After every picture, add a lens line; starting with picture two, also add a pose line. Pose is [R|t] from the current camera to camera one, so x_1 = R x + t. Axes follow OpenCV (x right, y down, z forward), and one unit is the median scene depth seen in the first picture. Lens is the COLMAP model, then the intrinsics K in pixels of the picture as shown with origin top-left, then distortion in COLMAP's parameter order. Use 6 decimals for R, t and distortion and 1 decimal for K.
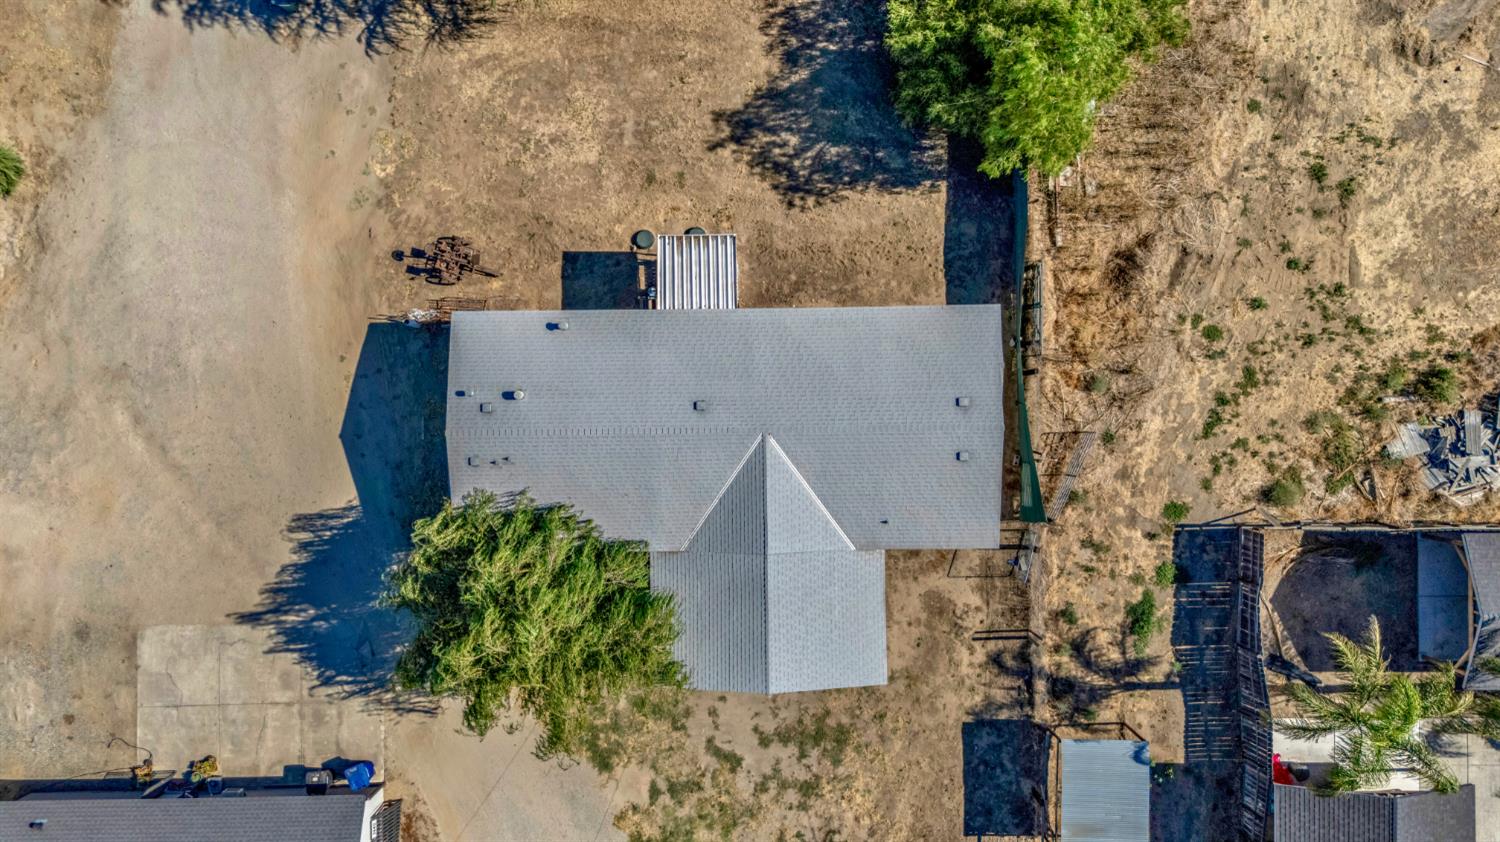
lens RADIAL K [[1104.6, 0, 751.4], [0, 1104.6, 424.7], [0, 0, 1]] dist [0.051476, -0.048193]
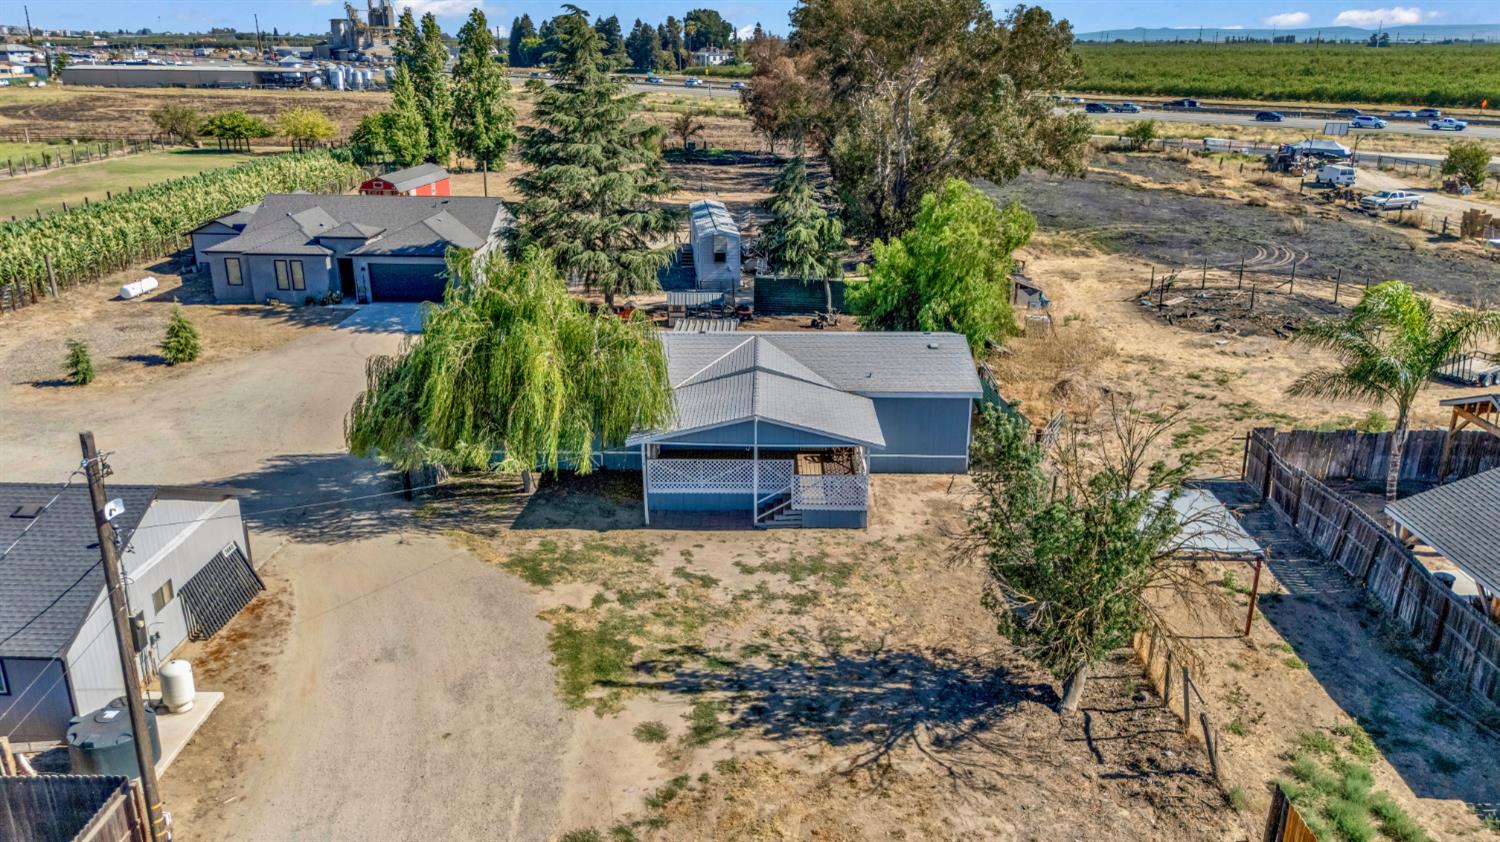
lens RADIAL K [[1104.6, 0, 751.4], [0, 1104.6, 424.7], [0, 0, 1]] dist [0.051476, -0.048193]
pose [[0.999566, 0.019425, -0.022157, 0.030120], [-0.027150, 0.314927, -0.948727, 1.009090], [-0.011451, 0.948917, 0.315318, 0.653142]]
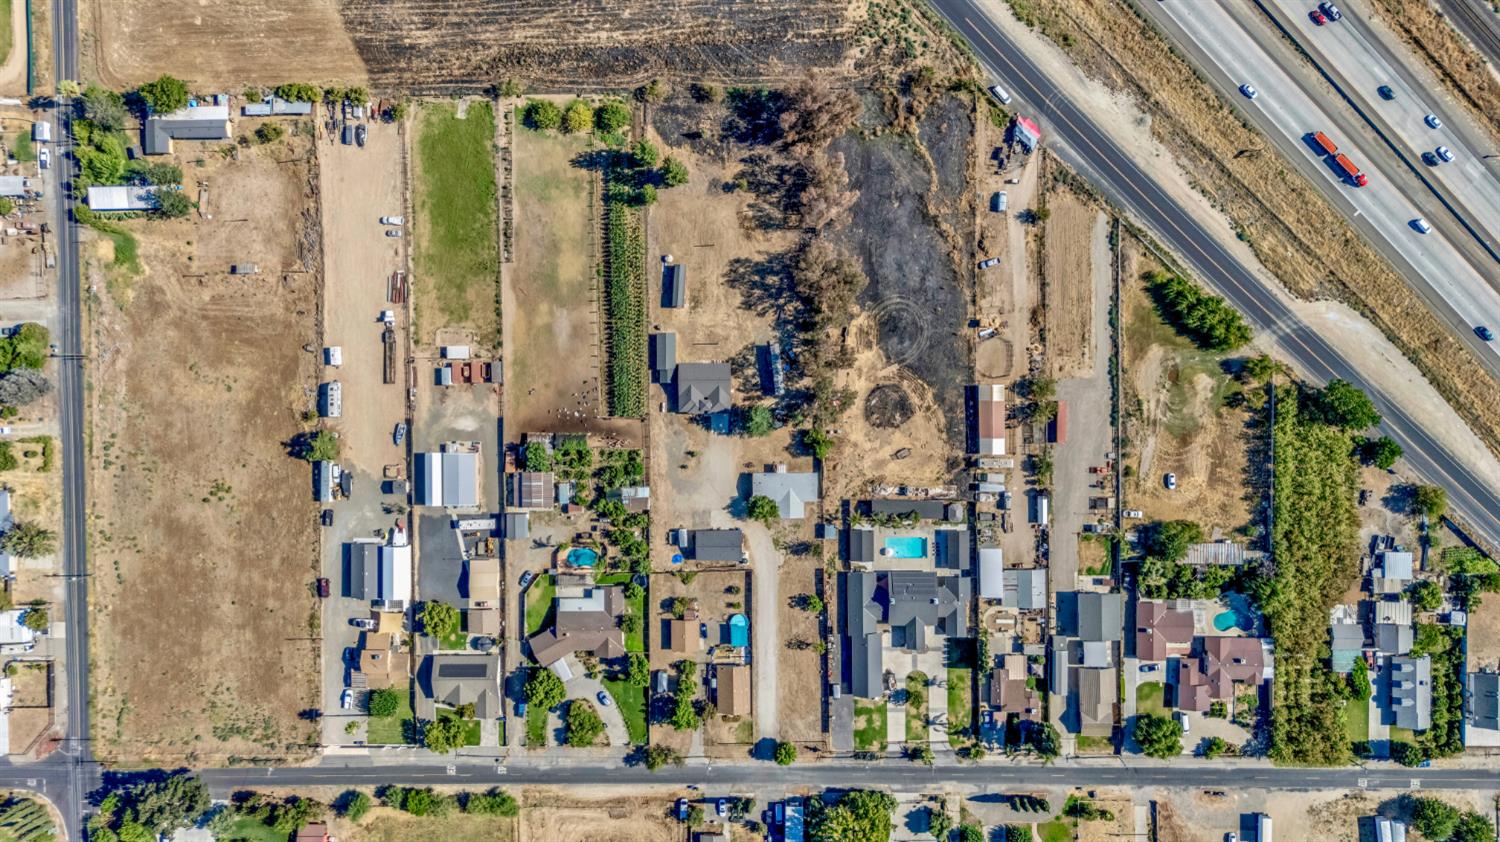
lens RADIAL K [[1100.0, 0, 752.1], [0, 1100.0, 422.6], [0, 0, 1]] dist [0.066064, -0.069288]
pose [[0.999752, 0.006824, -0.021192, -0.092904], [-0.006856, 0.999975, -0.001441, -0.440983], [0.021181, 0.001586, 0.999774, -6.861116]]
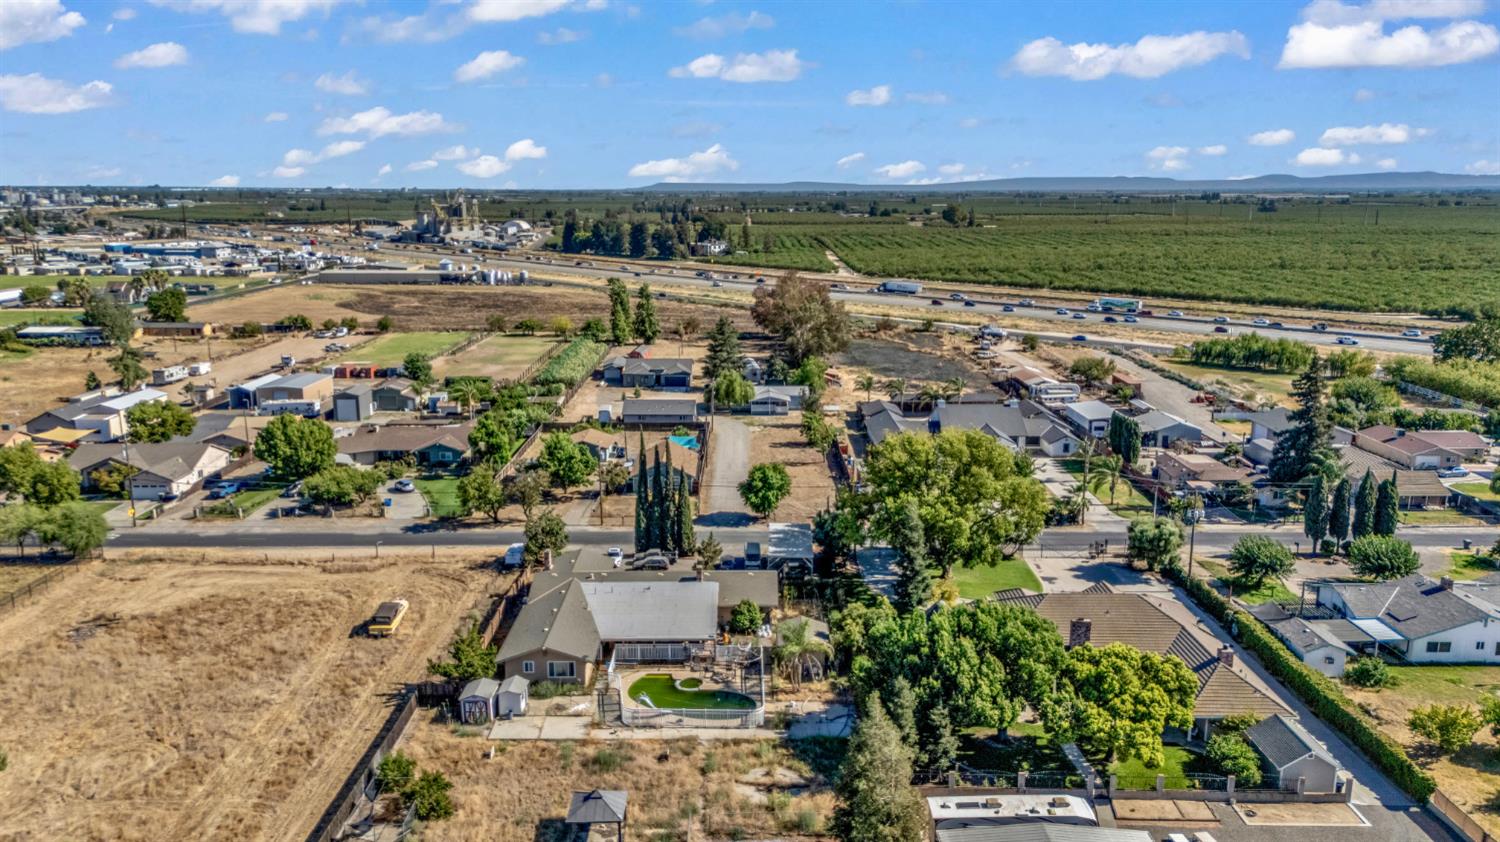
lens RADIAL K [[1100.0, 0, 752.1], [0, 1100.0, 422.6], [0, 0, 1]] dist [0.066064, -0.069288]
pose [[0.999953, 0.008327, -0.004948, -0.043149], [-0.006480, 0.195357, -0.980711, 5.335621], [-0.007200, 0.980697, 0.195402, 0.017070]]
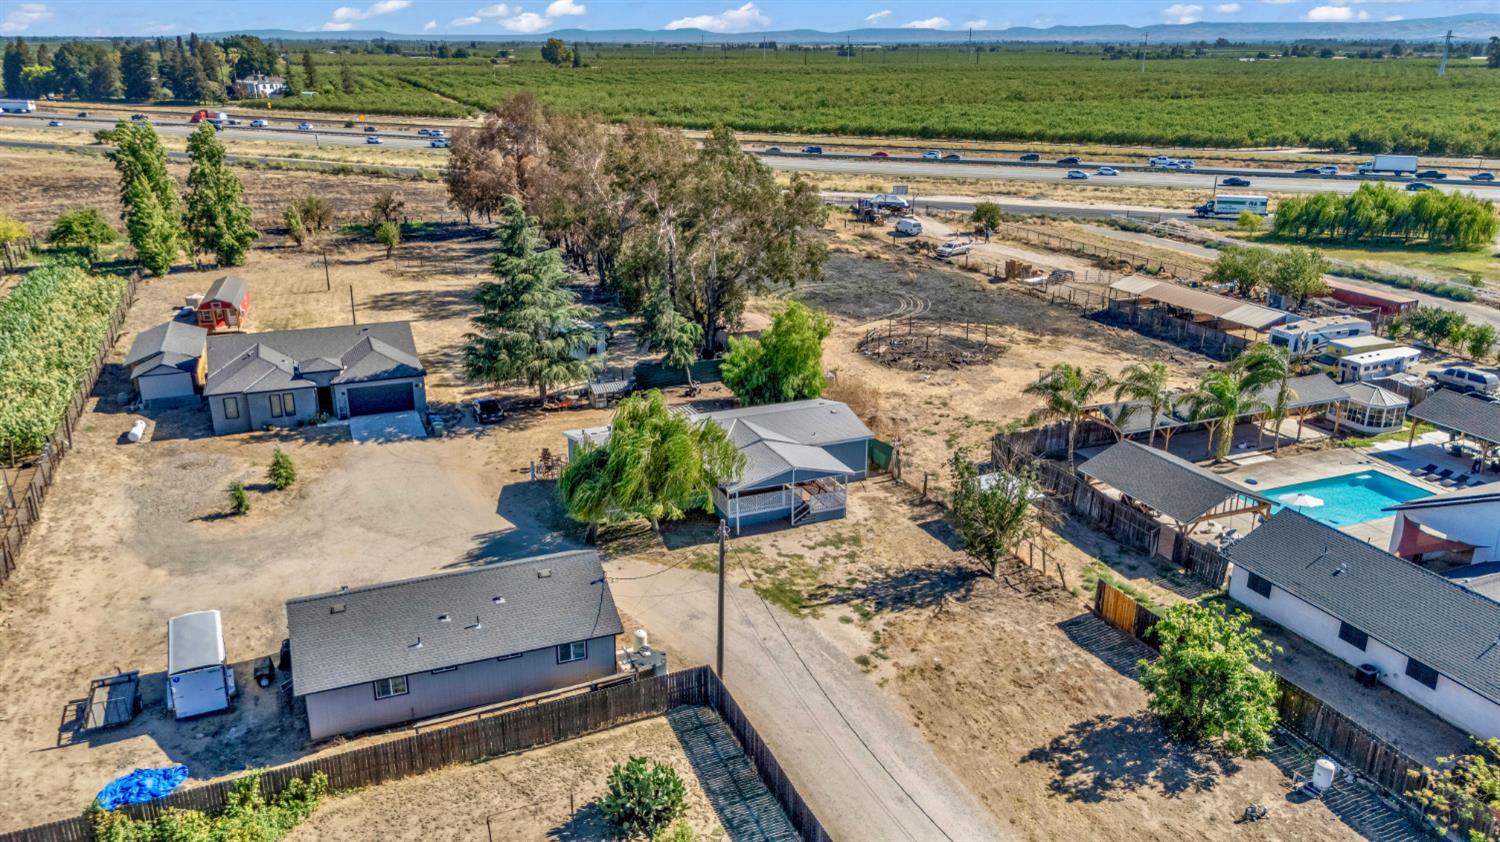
lens RADIAL K [[1100.0, 0, 752.1], [0, 1100.0, 422.6], [0, 0, 1]] dist [0.066064, -0.069288]
pose [[0.925760, -0.114273, 0.360431, -0.597089], [0.378087, 0.290634, -0.878966, 1.551473], [-0.004311, 0.949986, 0.312263, 0.360114]]
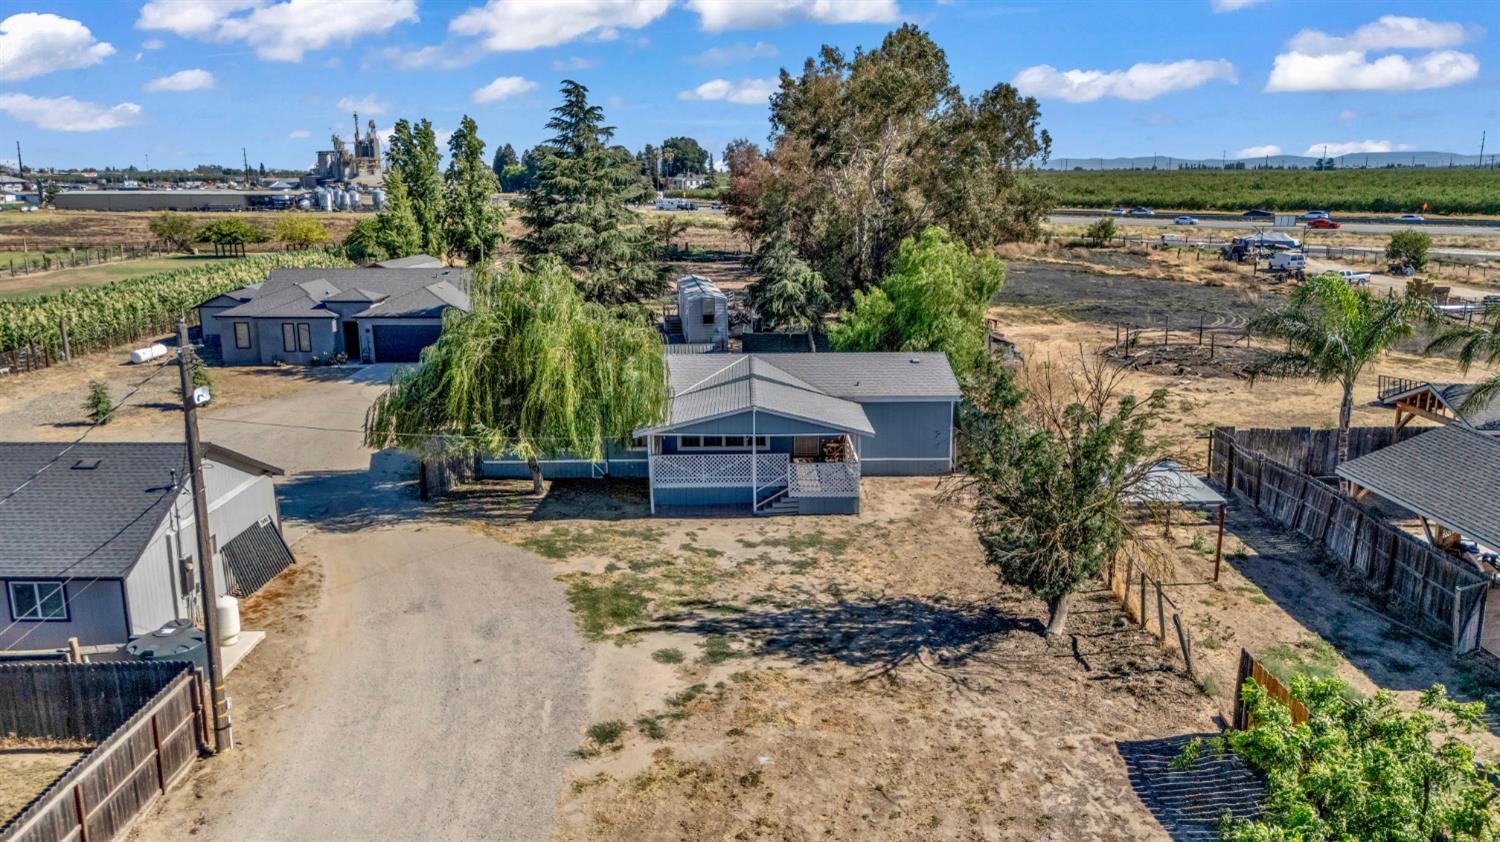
lens RADIAL K [[1104.6, 0, 751.4], [0, 1104.6, 424.7], [0, 0, 1]] dist [0.051476, -0.048193]
pose [[0.999990, 0.002777, -0.003589, 0.015803], [-0.004091, 0.209585, -0.977782, 1.095700], [-0.001963, 0.977786, 0.209595, 0.736097]]
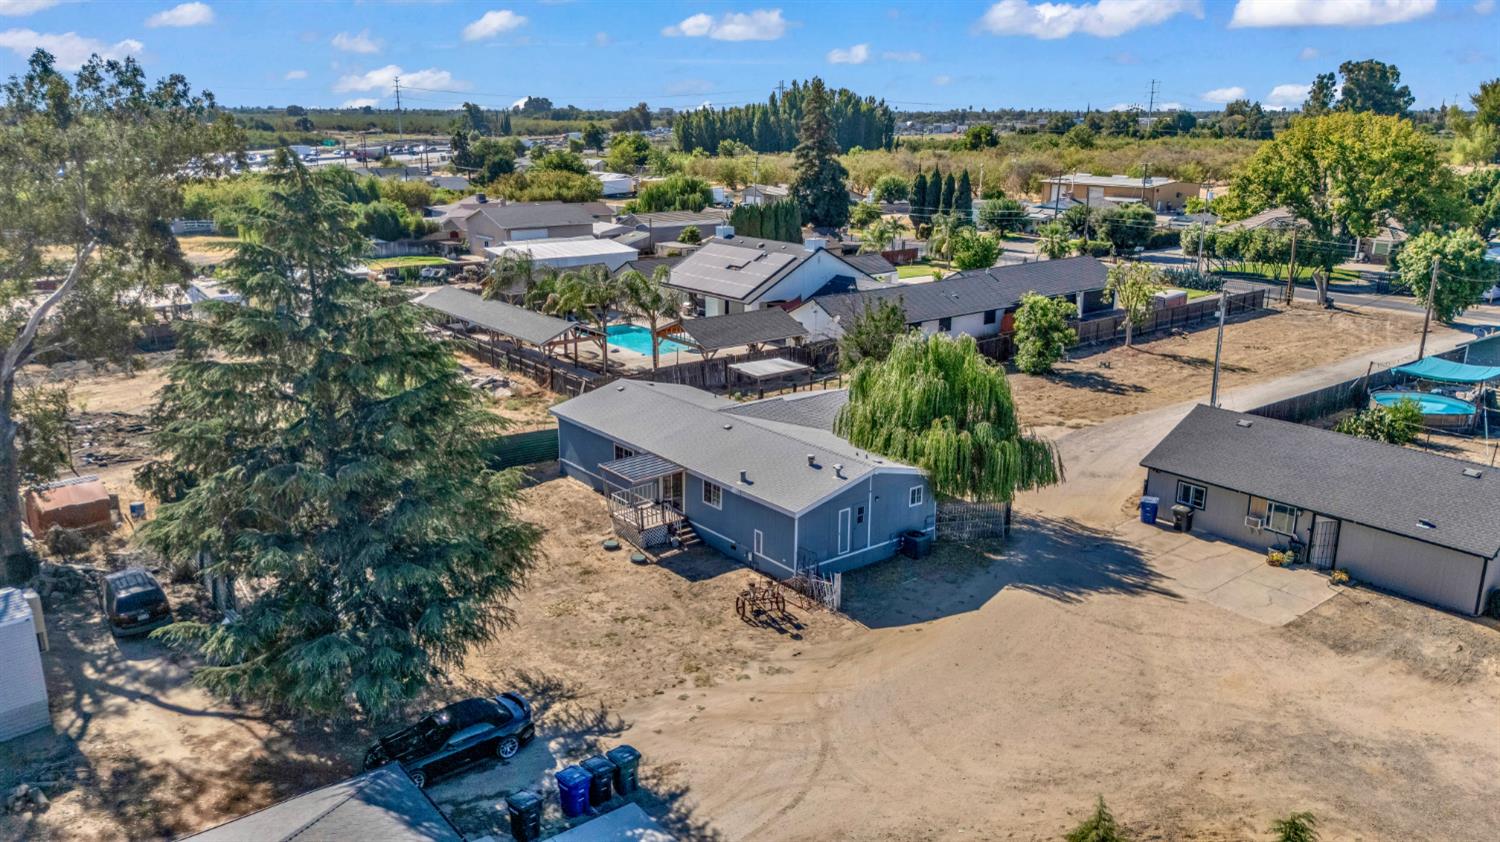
lens RADIAL K [[1104.6, 0, 751.4], [0, 1104.6, 424.7], [0, 0, 1]] dist [0.051476, -0.048193]
pose [[-0.617467, -0.210582, 0.757885, -0.951556], [0.786548, -0.176045, 0.591905, -0.692849], [0.008778, 0.961594, 0.274335, 0.575848]]
